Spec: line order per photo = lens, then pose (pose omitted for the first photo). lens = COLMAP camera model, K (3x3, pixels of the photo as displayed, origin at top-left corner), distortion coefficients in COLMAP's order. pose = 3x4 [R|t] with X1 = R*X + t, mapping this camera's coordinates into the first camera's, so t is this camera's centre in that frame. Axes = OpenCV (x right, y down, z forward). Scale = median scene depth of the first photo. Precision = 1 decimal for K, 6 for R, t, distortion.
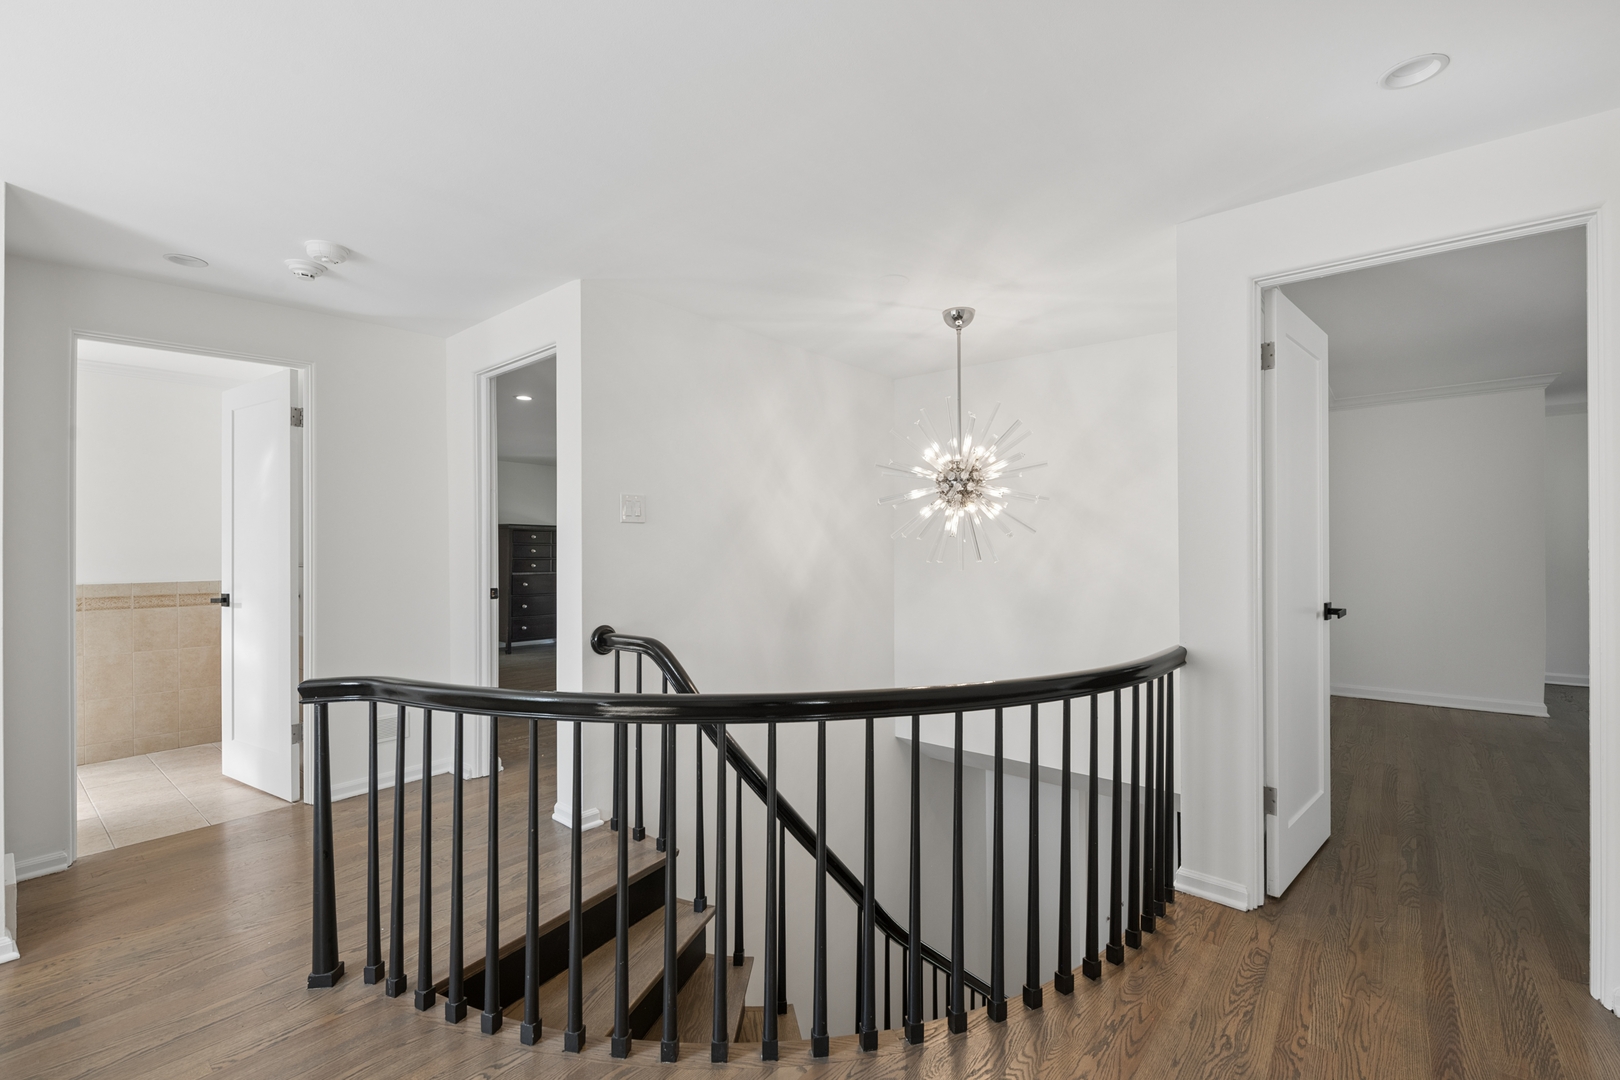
lens RADIAL K [[740.1, 0, 811.3], [0, 740.1, 541.4], [0, 0, 1]] dist [-0.001446, 0.000134]
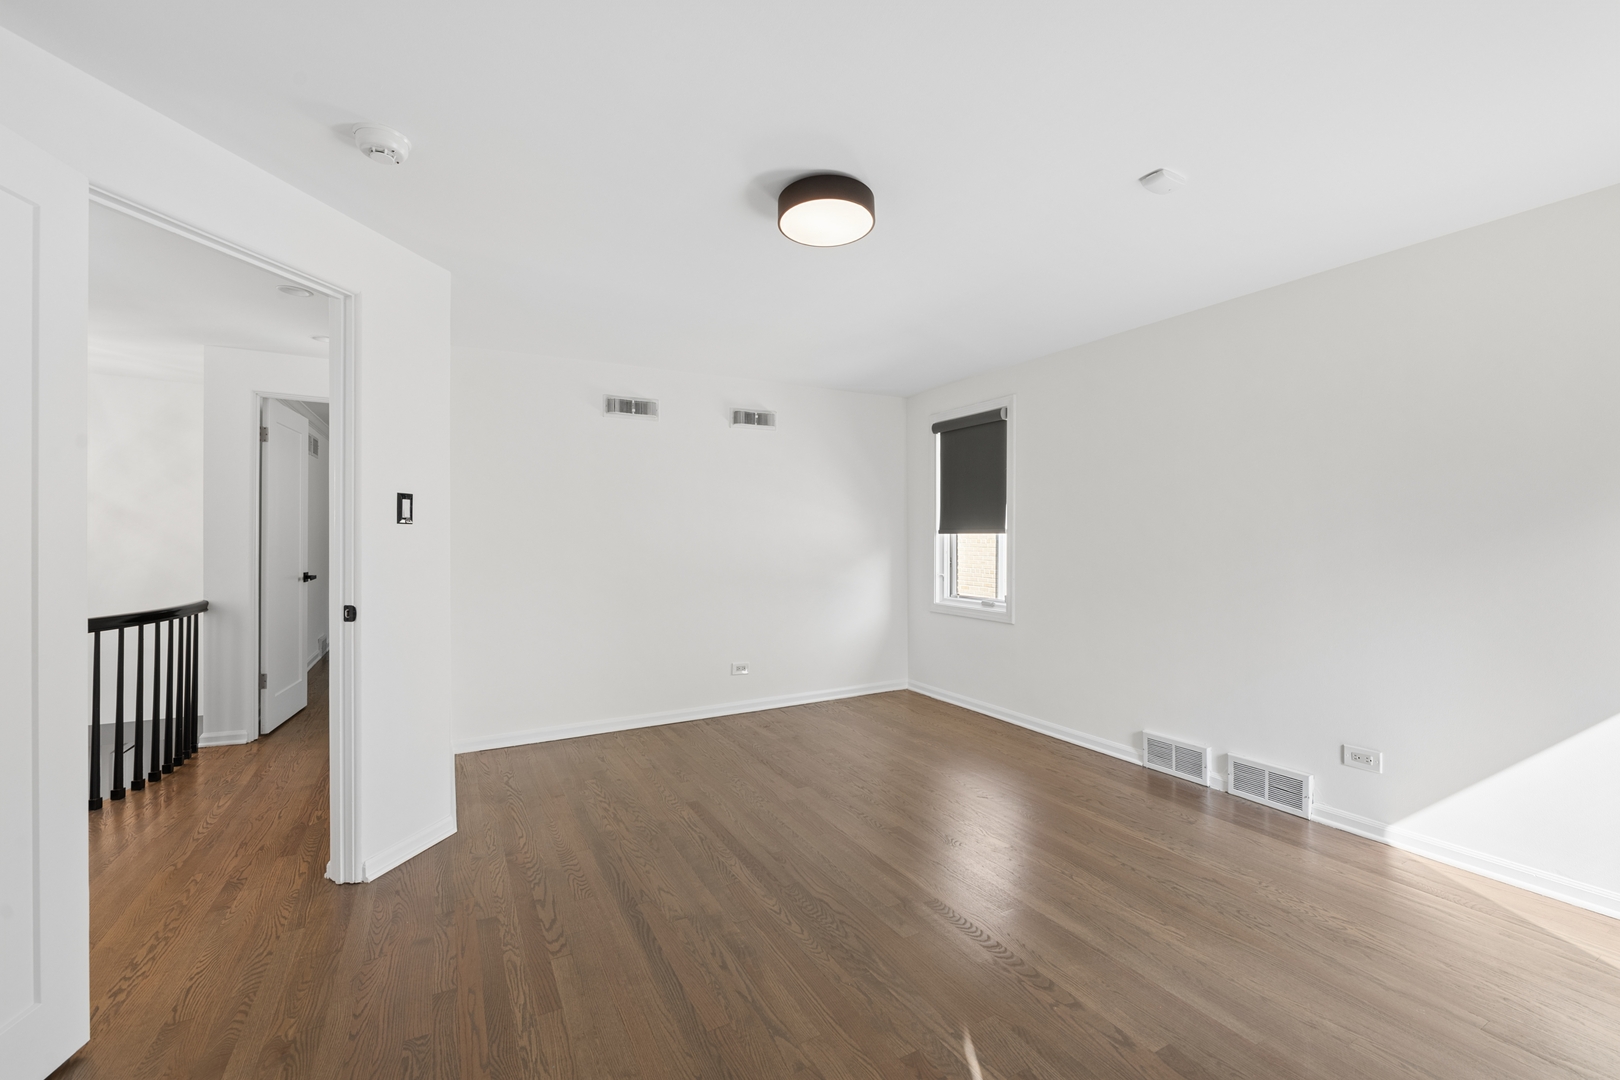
lens RADIAL K [[689.9, 0, 811.8], [0, 689.9, 537.5], [0, 0, 1]] dist [-0.000946, -0.000212]
pose [[0.390036, 0.008558, 0.920760, -0.409710], [-0.007119, 0.999955, -0.006278, 0.002226], [-0.920772, -0.004107, 0.390079, -0.891132]]
